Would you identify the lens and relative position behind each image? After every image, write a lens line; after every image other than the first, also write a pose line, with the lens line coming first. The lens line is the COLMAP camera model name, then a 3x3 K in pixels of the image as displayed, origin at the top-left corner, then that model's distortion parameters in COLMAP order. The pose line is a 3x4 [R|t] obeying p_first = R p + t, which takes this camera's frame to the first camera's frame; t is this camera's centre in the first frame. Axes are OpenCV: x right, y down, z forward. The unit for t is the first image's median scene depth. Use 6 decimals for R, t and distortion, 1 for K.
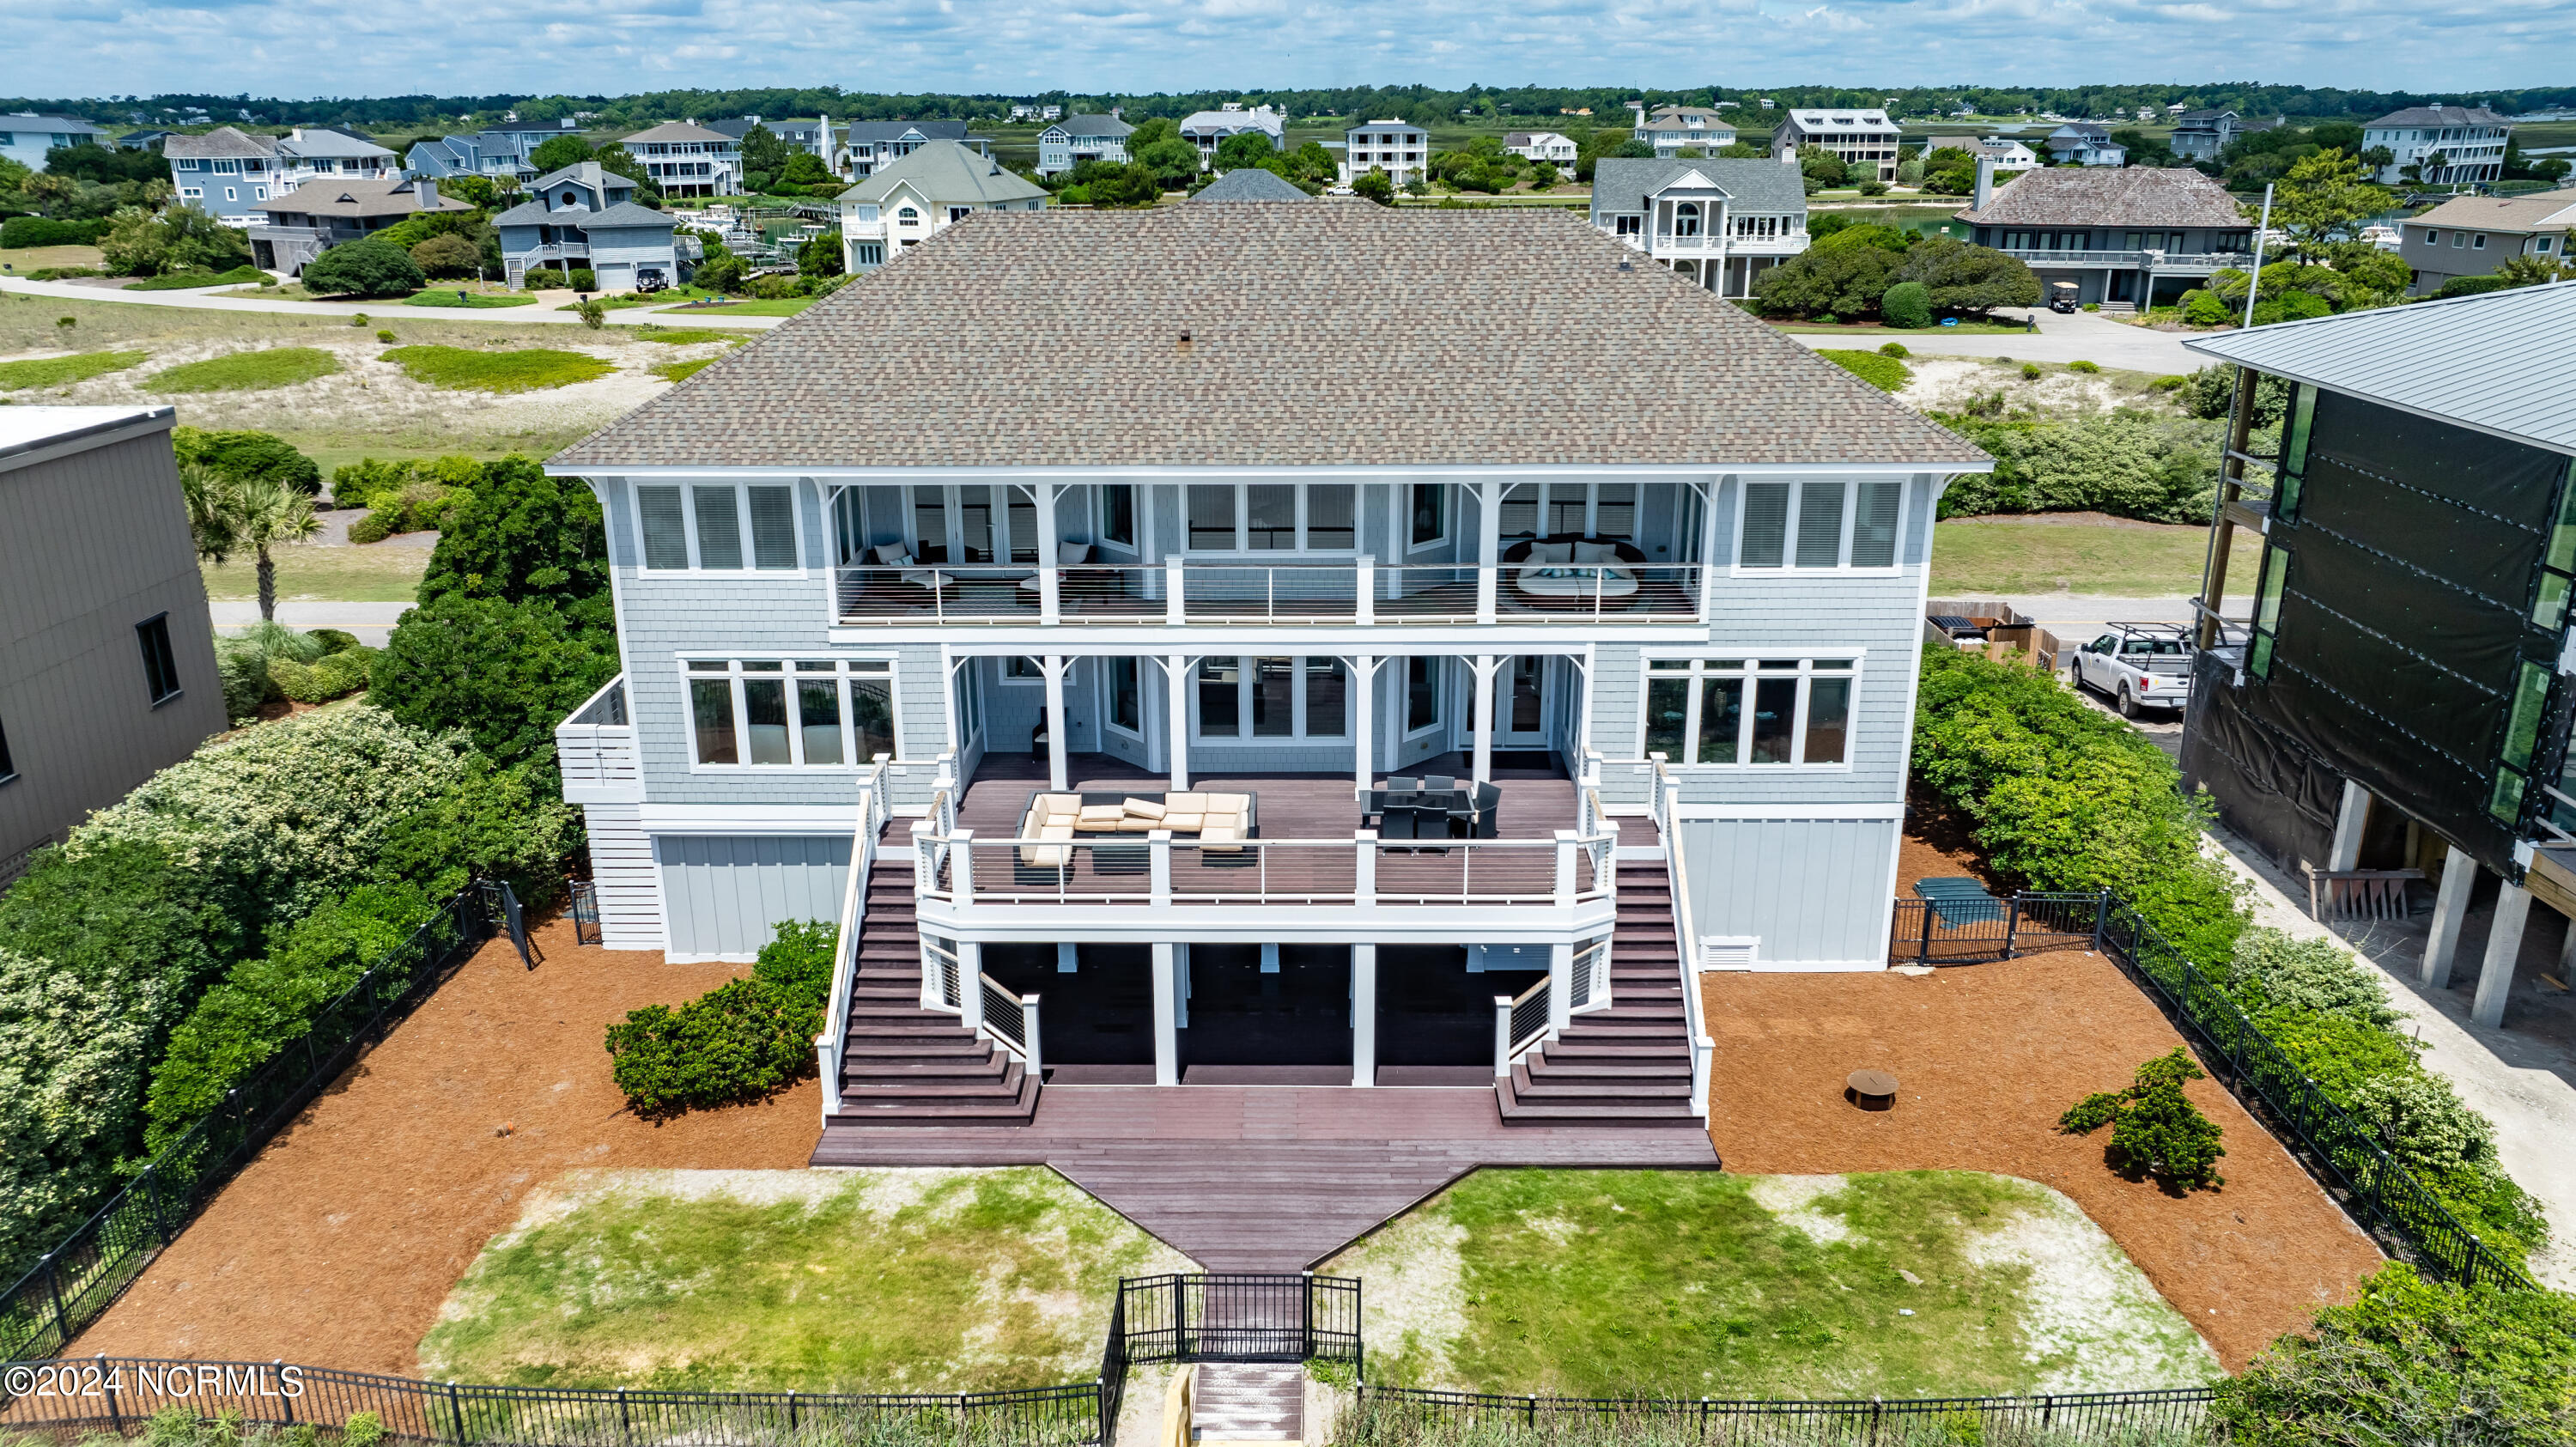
lens RADIAL K [[1823.9, 0, 1289.2], [0, 1823.9, 710.4], [0, 0, 1]] dist [-0.022034, -0.003675]
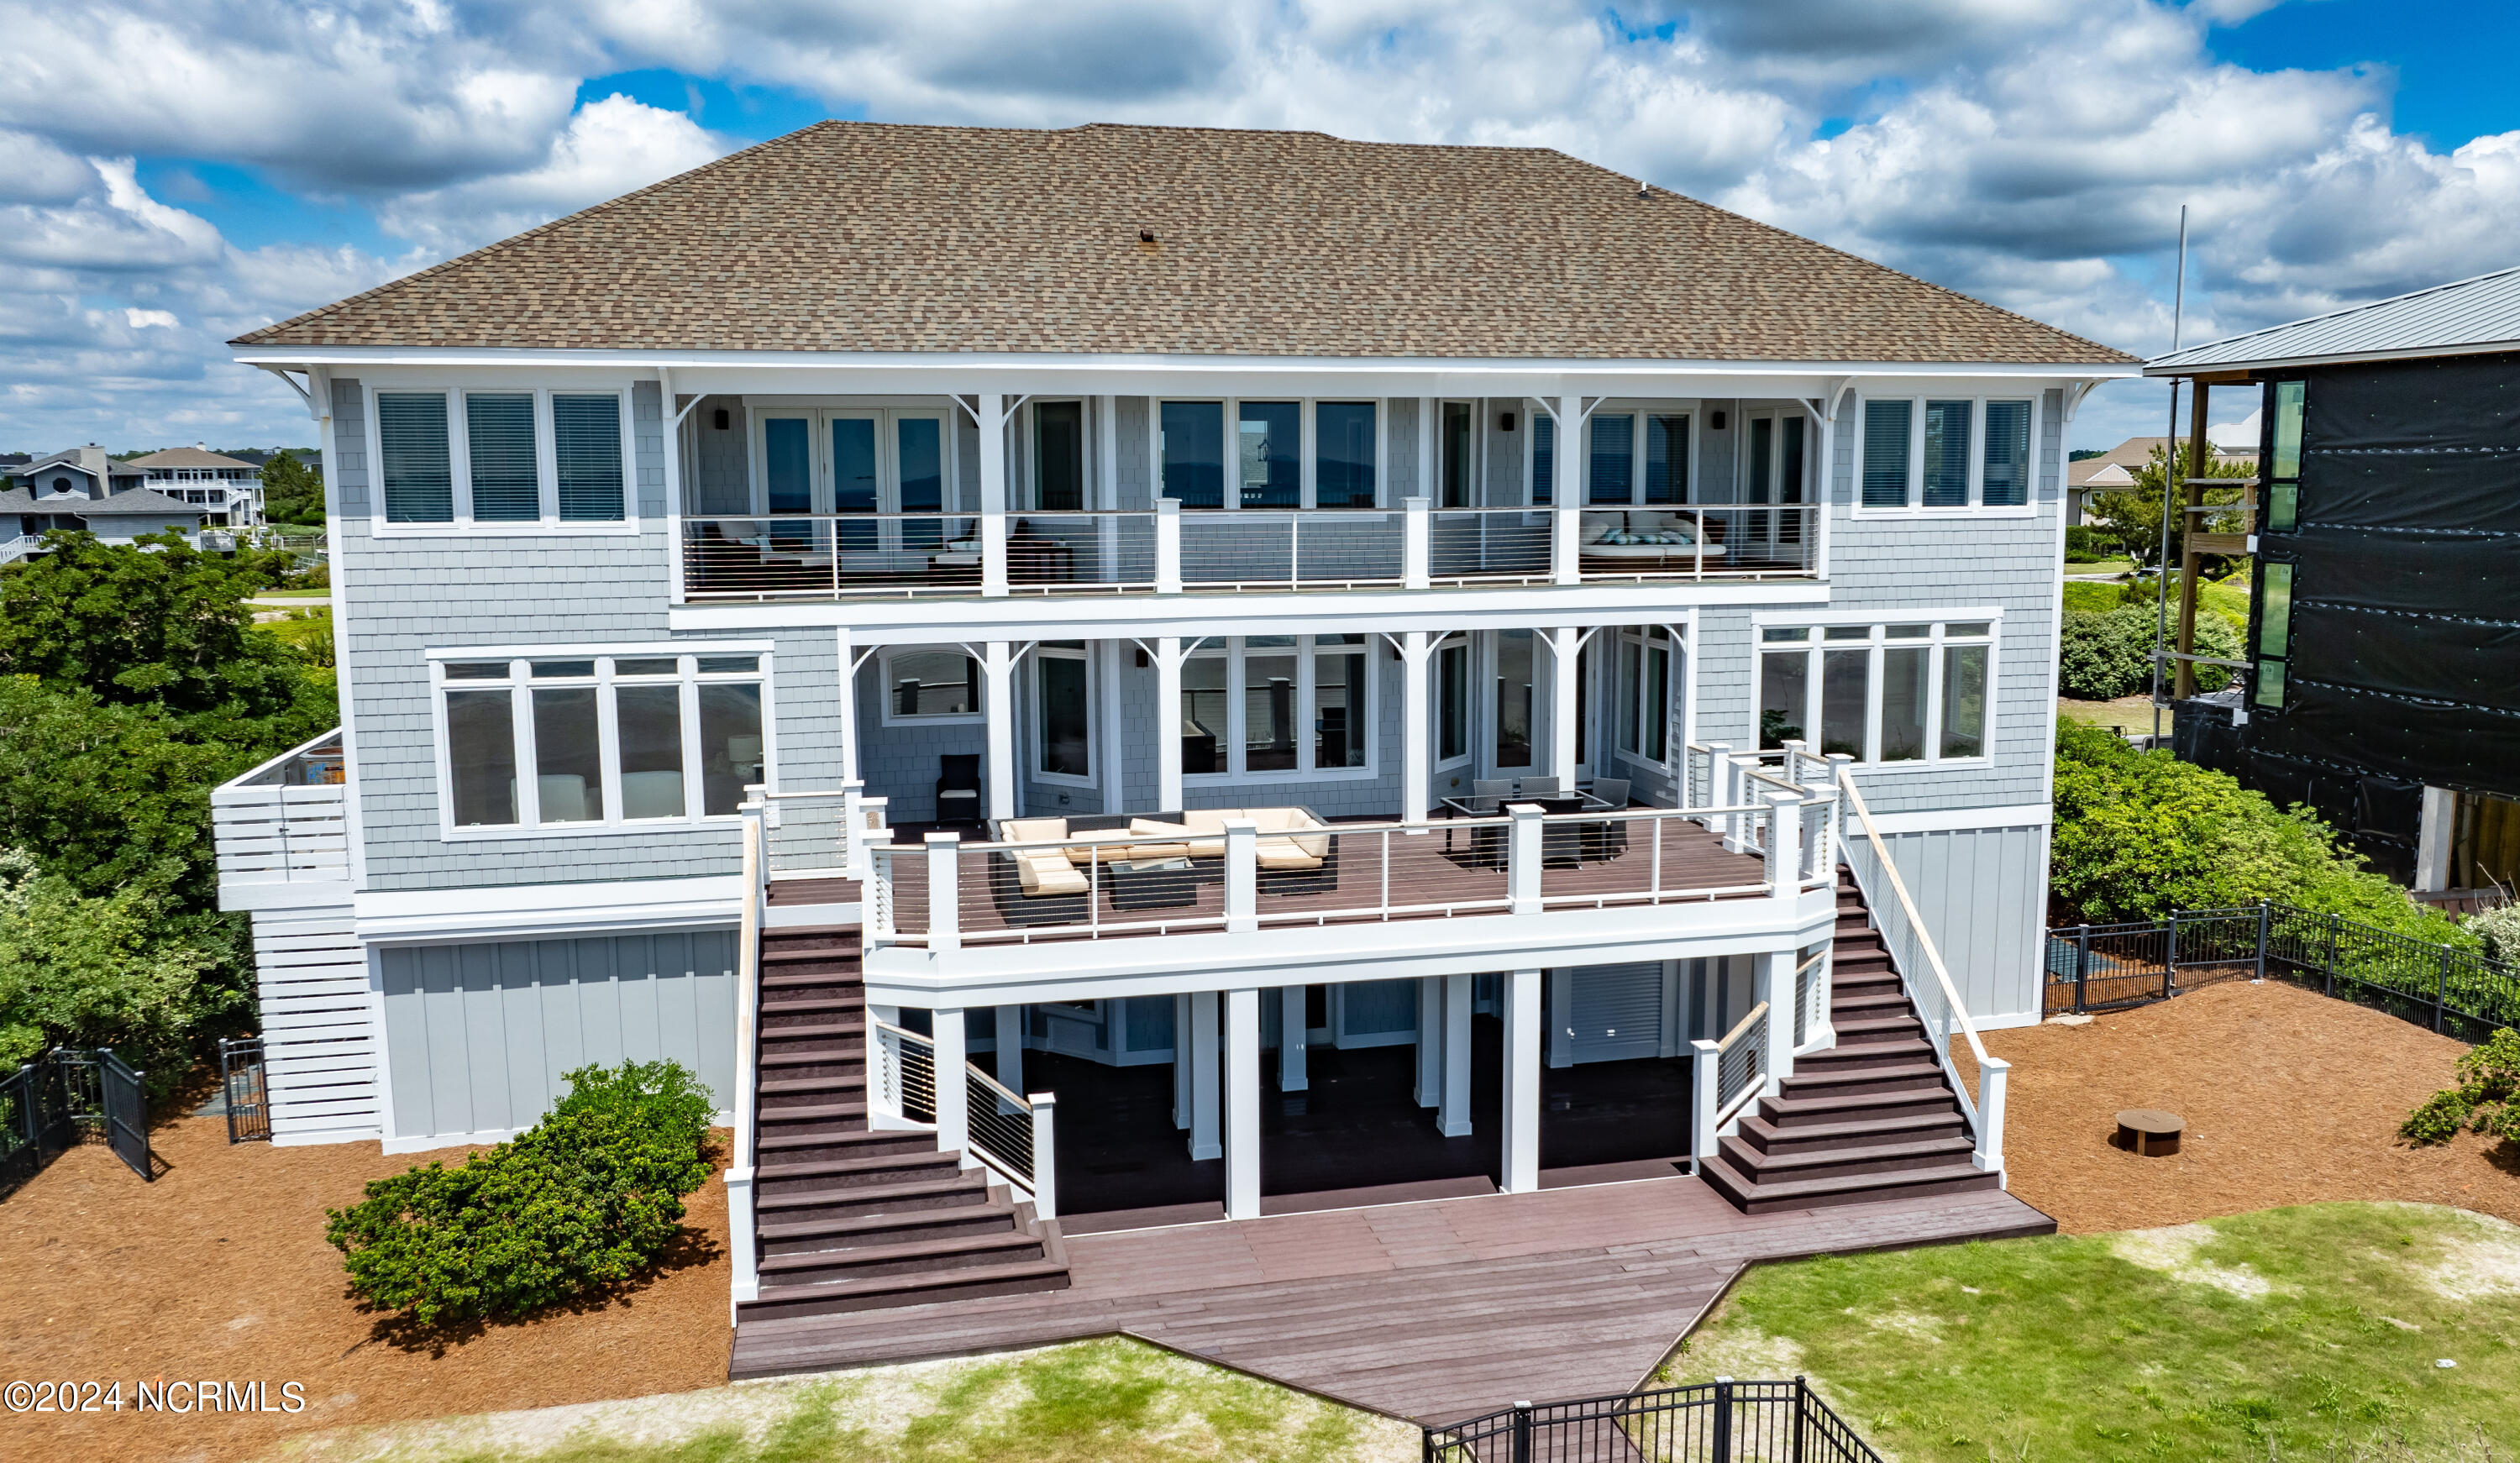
lens RADIAL K [[1838.3, 0, 1304.9], [0, 1838.3, 720.1], [0, 0, 1]] dist [-0.031189, 0.026781]
pose [[0.970223, -0.033794, 0.239843, -0.186276], [0.077616, 0.981379, -0.175699, 0.135211], [-0.229439, 0.189083, 0.954780, 0.292238]]
